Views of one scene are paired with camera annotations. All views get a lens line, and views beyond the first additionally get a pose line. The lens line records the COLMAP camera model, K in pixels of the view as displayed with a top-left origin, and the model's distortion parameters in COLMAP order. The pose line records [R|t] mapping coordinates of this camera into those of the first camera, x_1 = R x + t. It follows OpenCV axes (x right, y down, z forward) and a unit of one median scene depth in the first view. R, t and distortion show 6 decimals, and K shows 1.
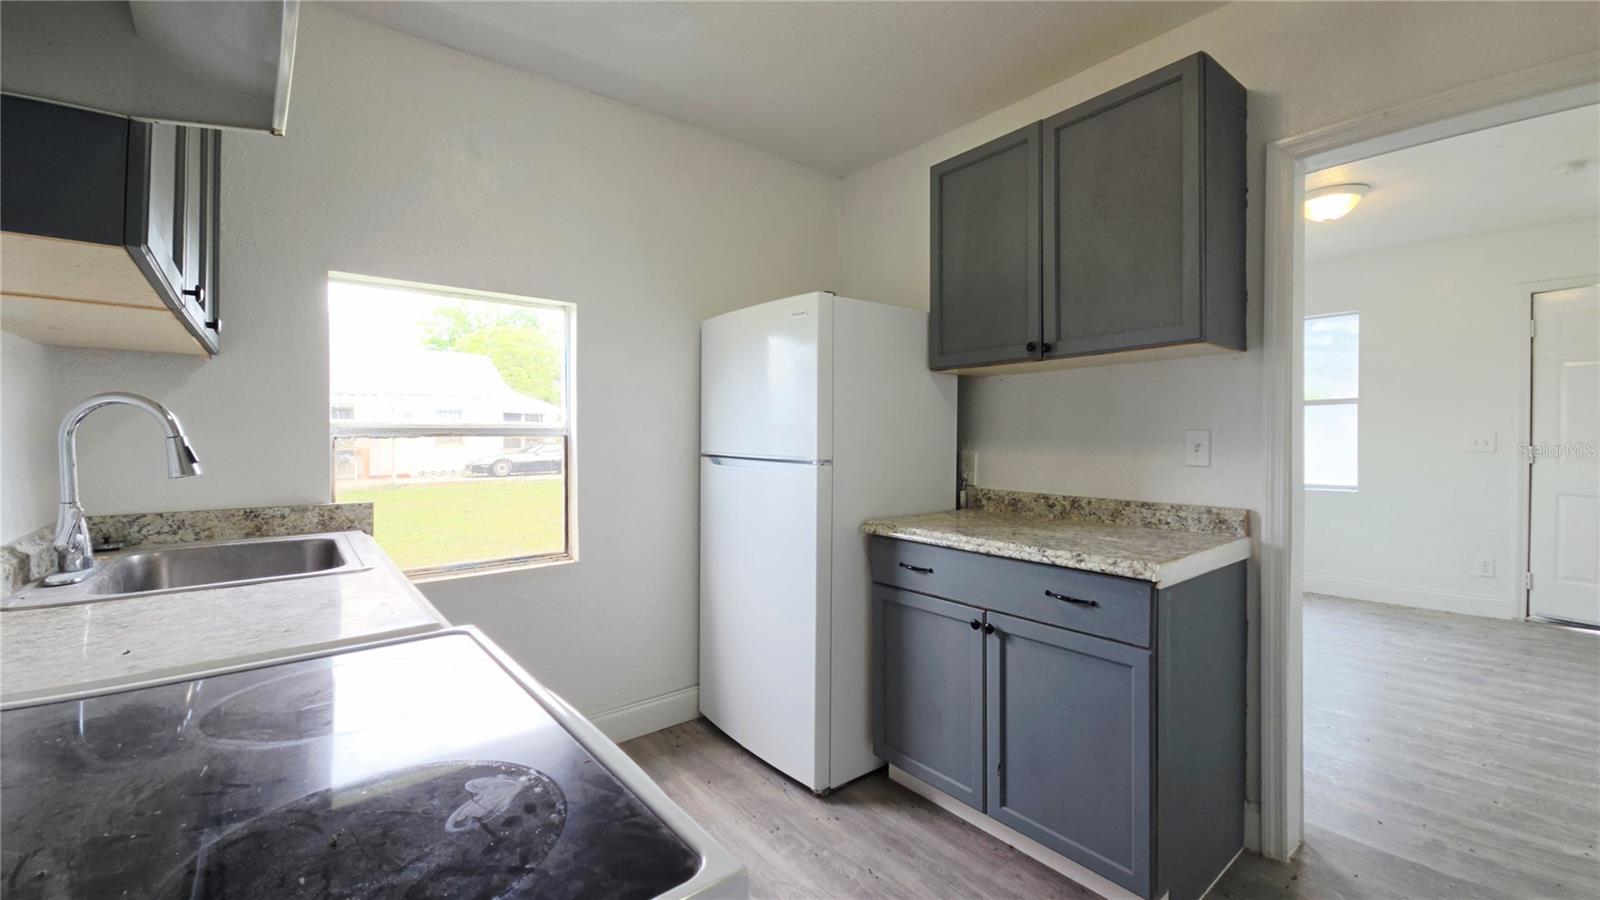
lens RADIAL K [[645.6, 0, 808.0], [0, 645.6, 434.0], [0, 0, 1]] dist [0.007646, -0.005116]
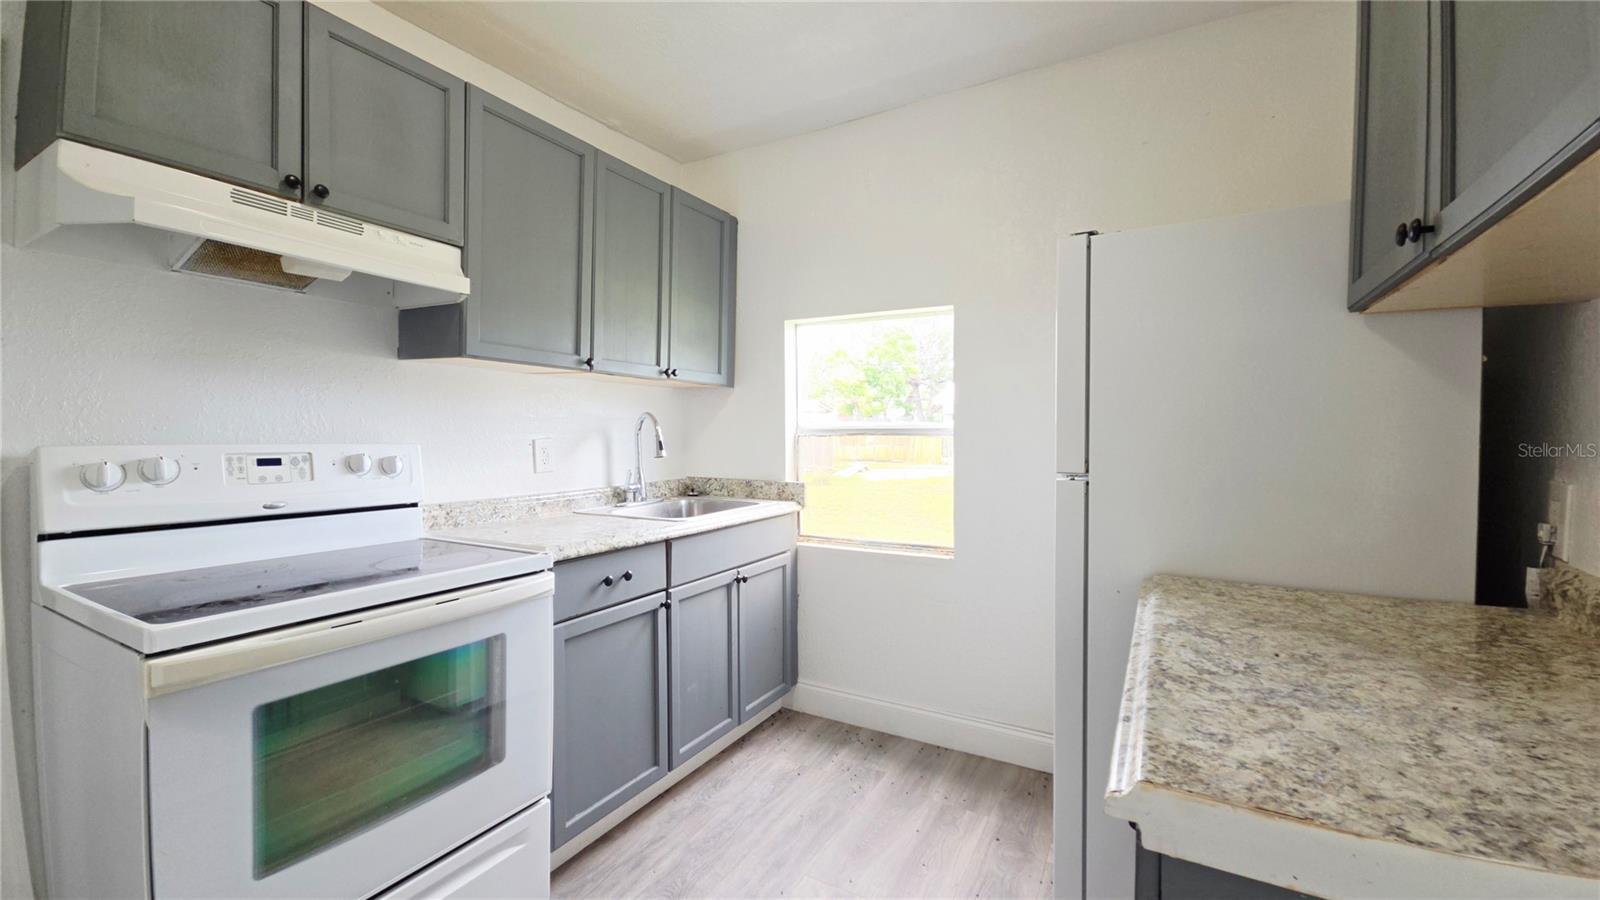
lens RADIAL K [[645.6, 0, 797.5], [0, 645.6, 436.9], [0, 0, 1]] dist [0.007646, -0.005116]
pose [[0.365904, 0.009927, -0.930600, 0.689636], [0.000499, 0.999941, 0.010863, -0.008165], [0.930653, -0.004440, 0.365877, 0.556436]]
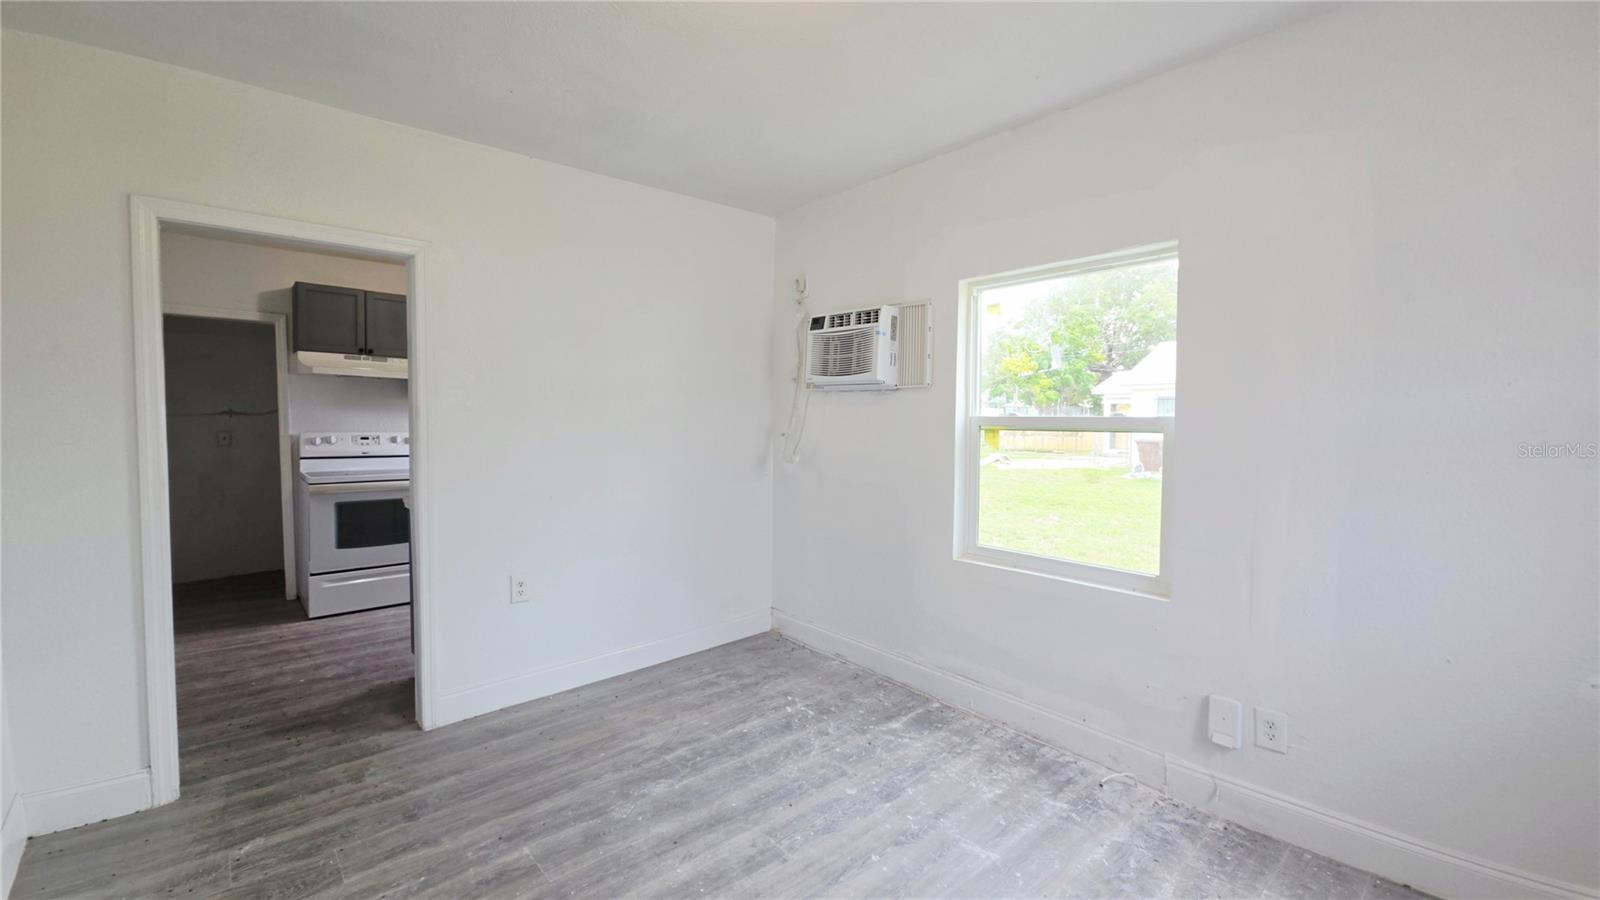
lens RADIAL K [[645.6, 0, 804.9], [0, 645.6, 441.1], [0, 0, 1]] dist [0.007646, -0.005116]
pose [[0.055939, 0.040738, -0.997603, 0.763077], [-0.010097, 0.999139, 0.040234, -0.011264], [0.998383, 0.007822, 0.056303, 0.614155]]
